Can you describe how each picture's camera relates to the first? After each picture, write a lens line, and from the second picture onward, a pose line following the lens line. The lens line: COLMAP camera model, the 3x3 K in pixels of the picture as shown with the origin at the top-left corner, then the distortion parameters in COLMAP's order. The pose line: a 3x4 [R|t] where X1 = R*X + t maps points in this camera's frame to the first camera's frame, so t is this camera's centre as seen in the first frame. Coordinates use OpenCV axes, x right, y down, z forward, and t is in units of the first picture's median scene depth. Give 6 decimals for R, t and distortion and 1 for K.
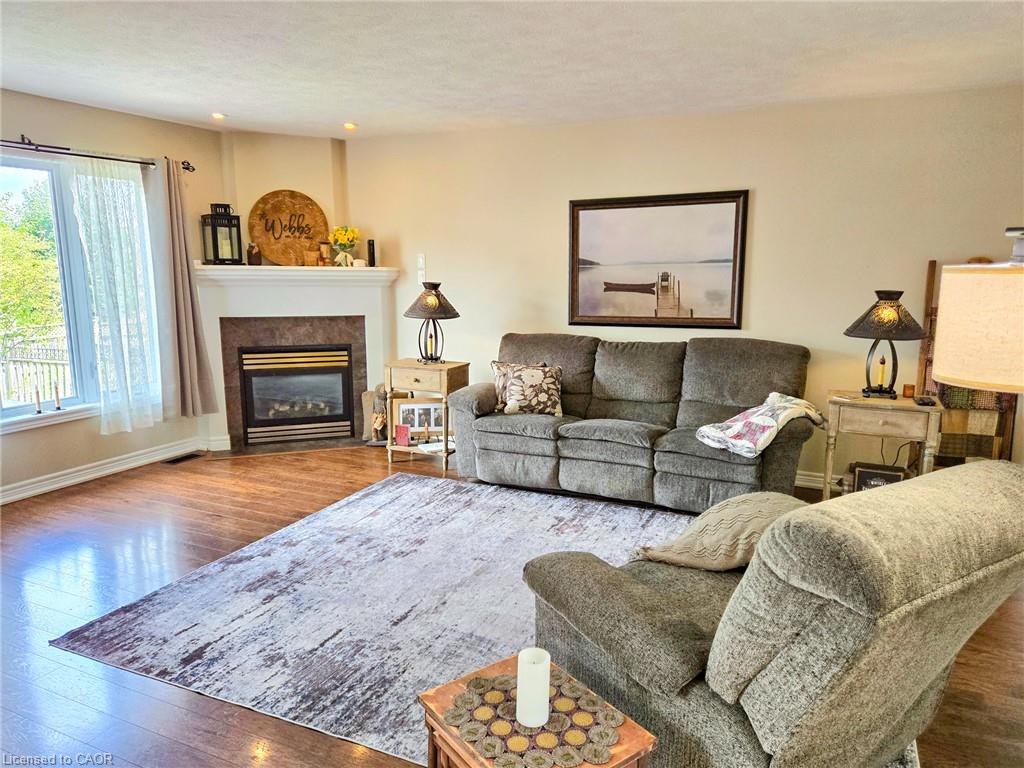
lens RADIAL K [[691.8, 0, 532.7], [0, 691.8, 374.4], [0, 0, 1]] dist [0.068556, -0.046146]
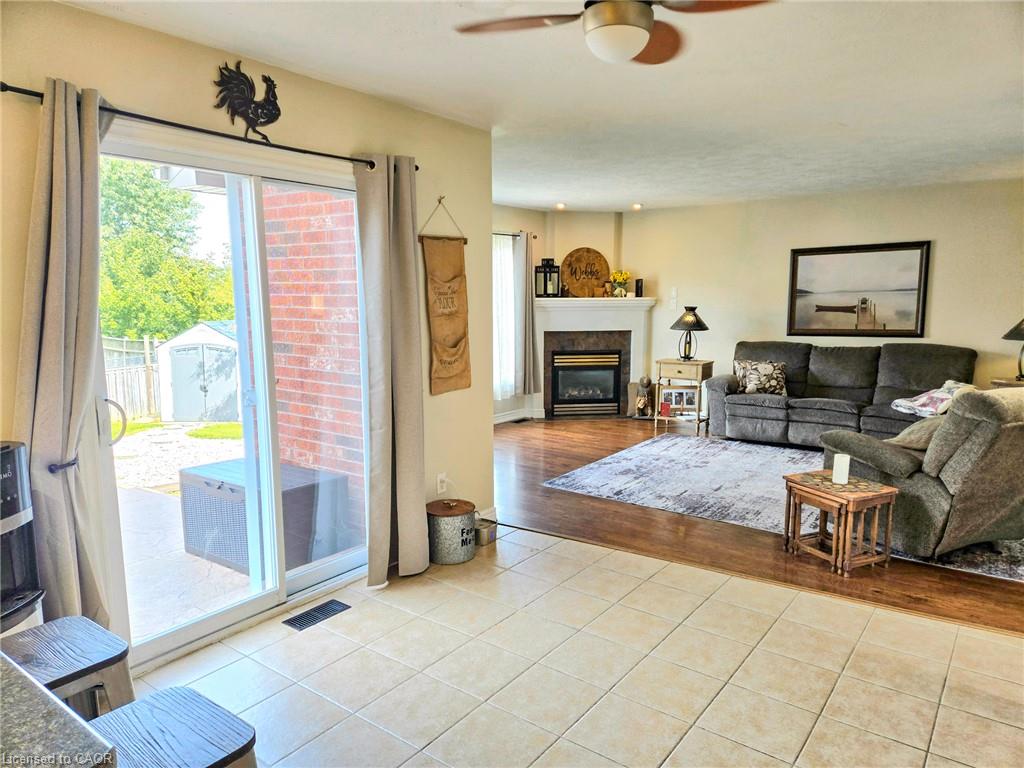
lens RADIAL K [[691.8, 0, 512.7], [0, 691.8, 385.4], [0, 0, 1]] dist [0.068556, -0.046146]
pose [[0.977859, 0.018755, -0.208425, -0.210413], [-0.025091, 0.999299, -0.027798, 0.090241], [0.207757, 0.032412, 0.977643, -0.552883]]
